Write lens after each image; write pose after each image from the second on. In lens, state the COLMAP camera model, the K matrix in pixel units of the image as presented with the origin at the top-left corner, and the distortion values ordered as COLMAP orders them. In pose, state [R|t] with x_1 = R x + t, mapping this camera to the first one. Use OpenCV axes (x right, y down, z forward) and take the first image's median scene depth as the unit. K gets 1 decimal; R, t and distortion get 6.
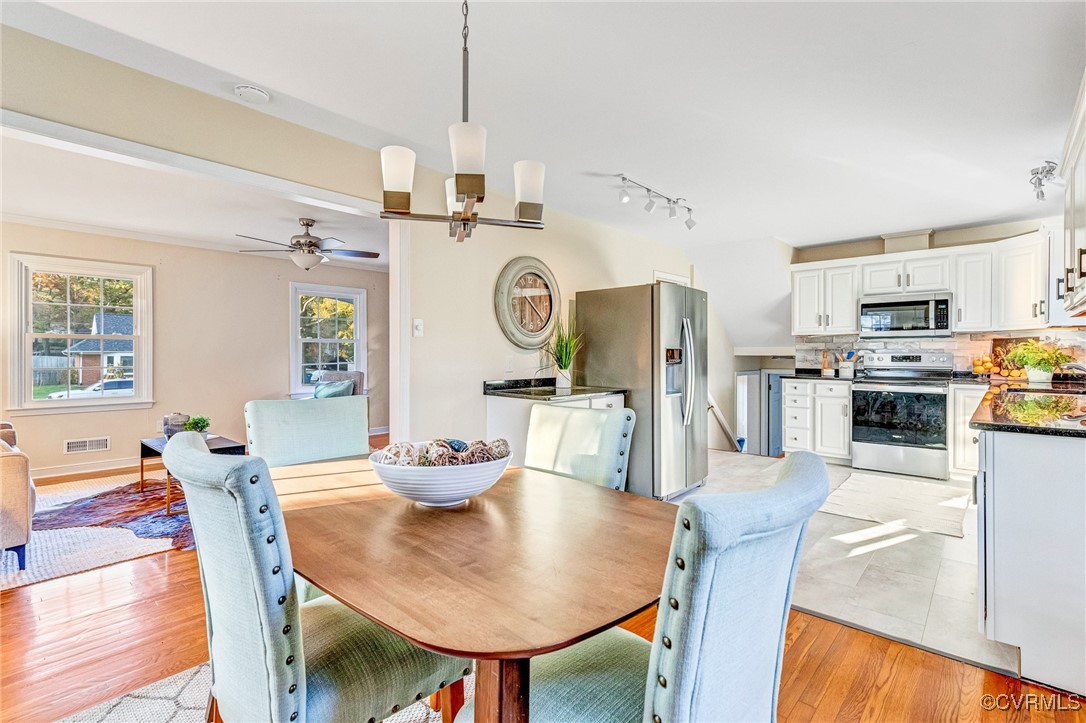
lens RADIAL K [[509.8, 0, 543.4], [0, 509.8, 355.2], [0, 0, 1]] dist [0.012406, -0.001230]
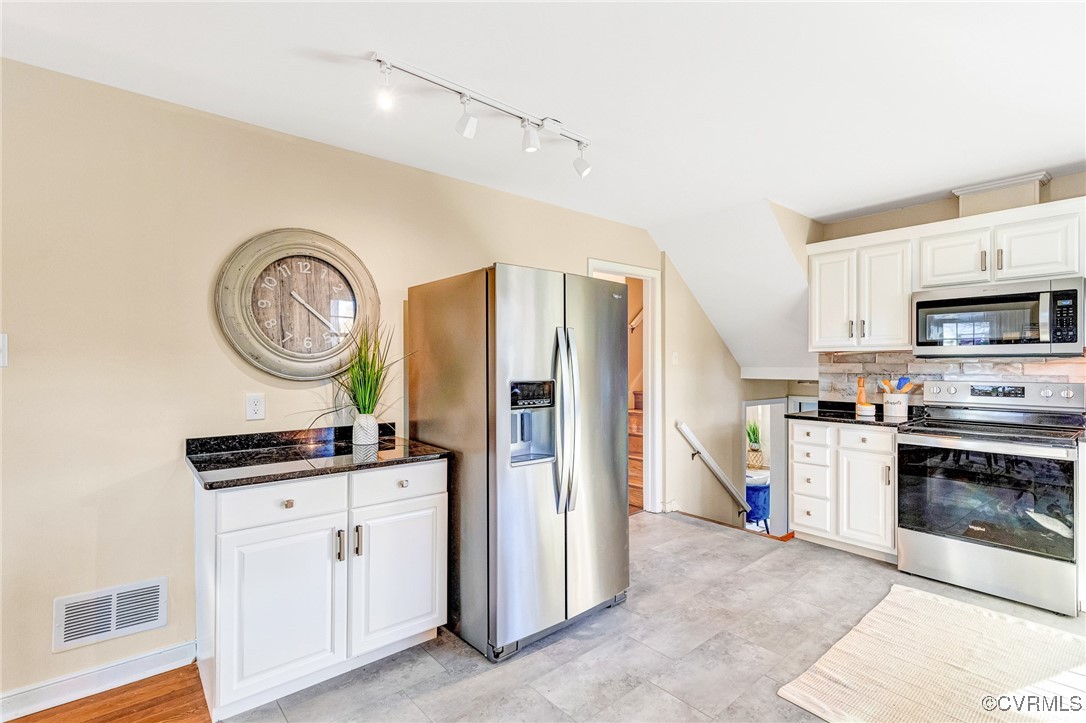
lens RADIAL K [[509.8, 0, 543.0], [0, 509.8, 366.6], [0, 0, 1]] dist [0.012406, -0.001230]
pose [[0.990736, 0.000387, -0.135800, 0.256757], [-0.000459, 1.000000, -0.000504, -0.021374], [0.135800, 0.000562, 0.990736, 0.324414]]
